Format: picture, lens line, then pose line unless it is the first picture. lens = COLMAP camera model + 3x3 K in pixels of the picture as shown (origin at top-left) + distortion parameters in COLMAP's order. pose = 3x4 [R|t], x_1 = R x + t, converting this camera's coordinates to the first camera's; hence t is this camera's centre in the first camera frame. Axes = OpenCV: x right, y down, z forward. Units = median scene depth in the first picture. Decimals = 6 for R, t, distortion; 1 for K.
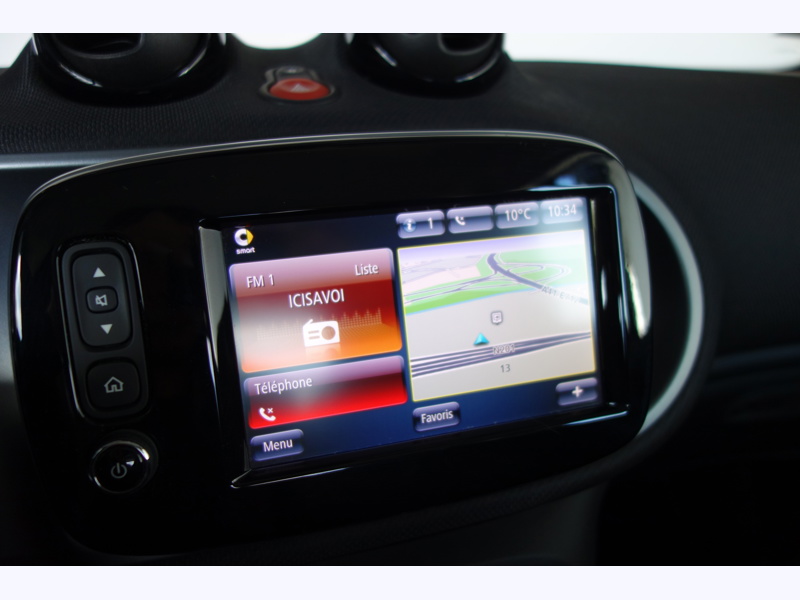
lens RADIAL K [[634.9, 0, 400.0], [0, 634.9, 300.0], [0, 0, 1]] dist [0.010391, -0.000875]
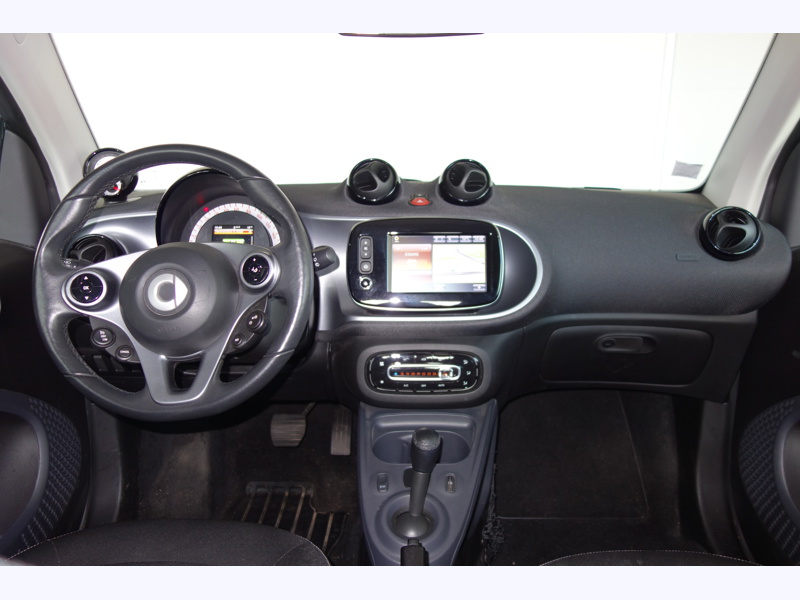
lens RADIAL K [[634.9, 0, 400.0], [0, 634.9, 300.0], [0, 0, 1]] dist [0.010391, -0.000875]
pose [[0.960601, 0.087414, -0.263826, 0.938075], [-0.116045, 0.988696, -0.094939, 0.711656], [0.252545, 0.121814, 0.959887, -3.046279]]
